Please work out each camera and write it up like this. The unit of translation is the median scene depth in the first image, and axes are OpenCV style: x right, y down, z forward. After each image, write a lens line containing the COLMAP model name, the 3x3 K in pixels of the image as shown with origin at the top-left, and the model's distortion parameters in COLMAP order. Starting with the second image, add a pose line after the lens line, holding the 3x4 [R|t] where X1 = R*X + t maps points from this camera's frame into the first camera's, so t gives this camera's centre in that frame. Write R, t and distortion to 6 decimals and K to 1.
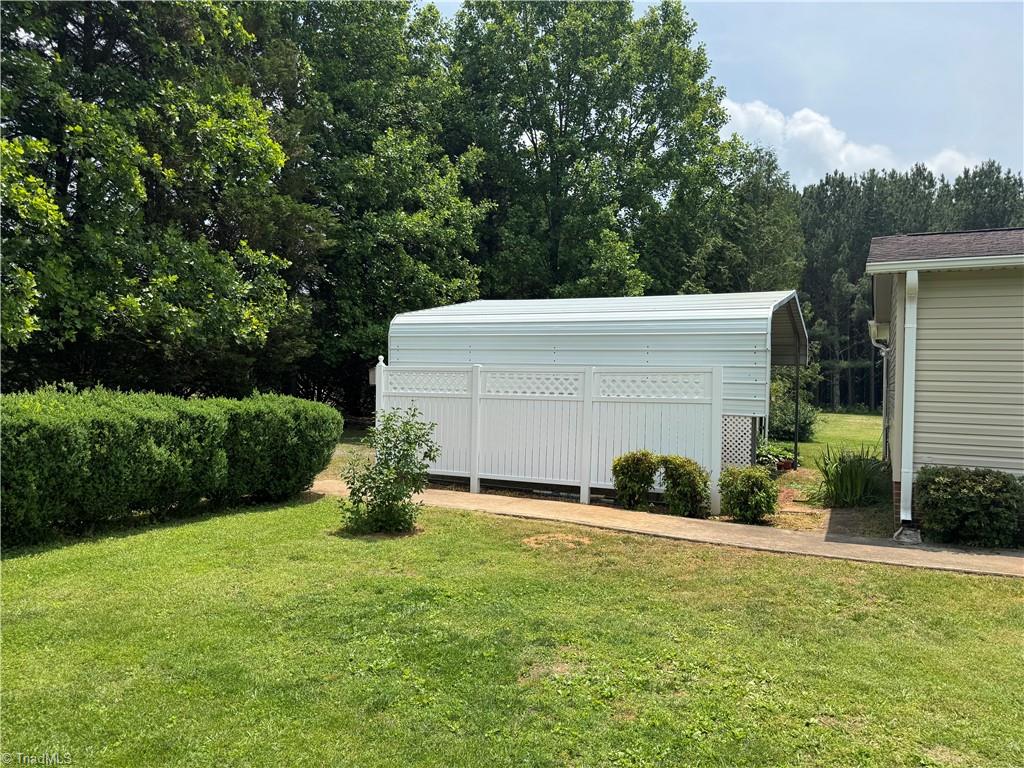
lens RADIAL K [[717.2, 0, 510.9], [0, 717.2, 380.9], [0, 0, 1]] dist [0.085392, -0.106270]
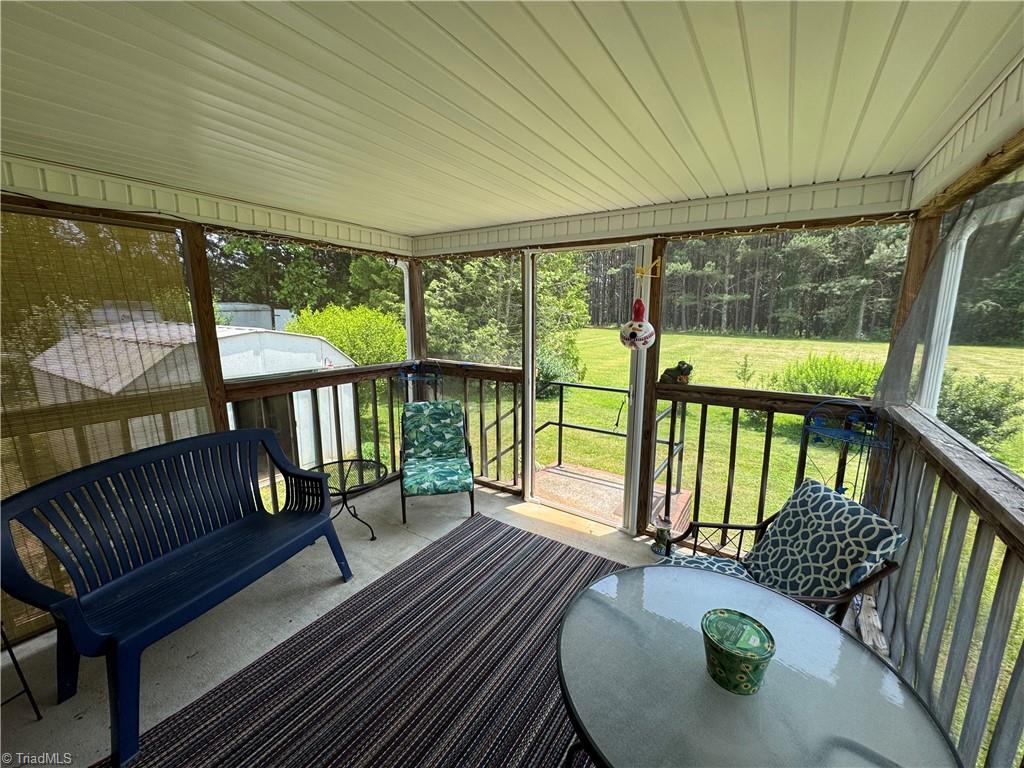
lens RADIAL K [[410.6, 0, 509.8], [0, 410.6, 380.3], [0, 0, 1]] dist [0.010842, -0.007288]
pose [[0.991159, -0.000515, -0.132680, 0.160727], [0.023153, 0.985321, 0.169135, -0.009779], [0.130645, -0.170712, 0.976621, 0.198557]]
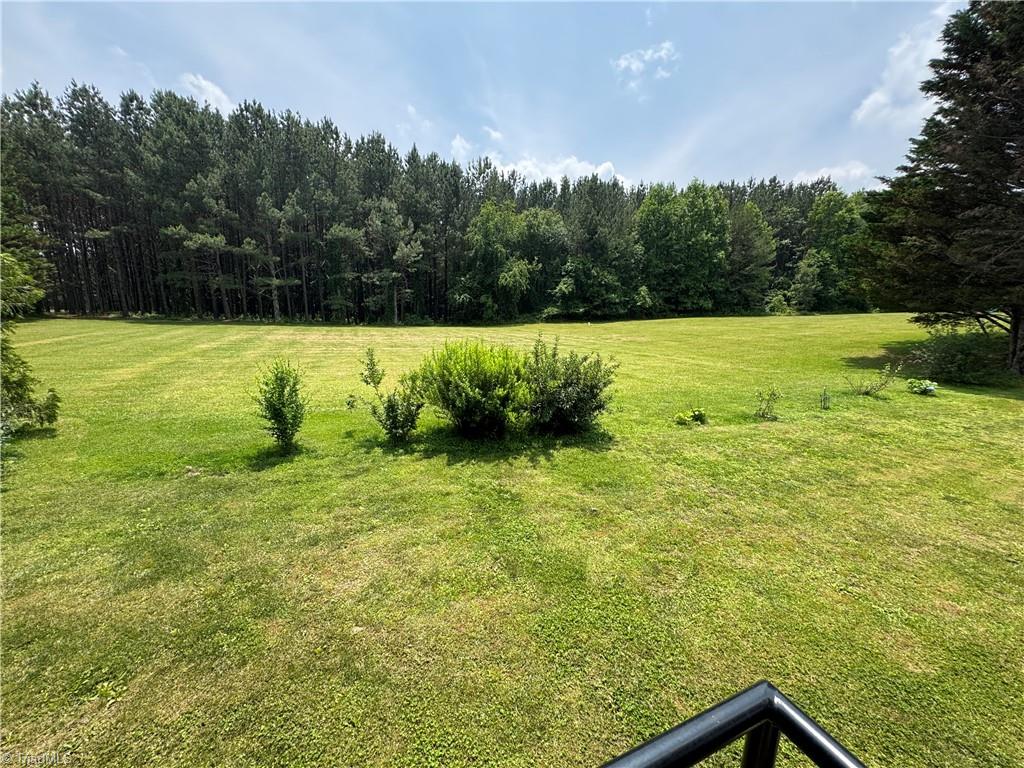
lens RADIAL K [[410.6, 0, 509.8], [0, 410.6, 380.3], [0, 0, 1]] dist [0.010842, -0.007288]
pose [[0.643508, -0.147936, 0.751008, 0.167951], [-0.010595, 0.979330, 0.201990, -0.005305], [-0.765366, -0.137939, 0.628639, 0.260989]]
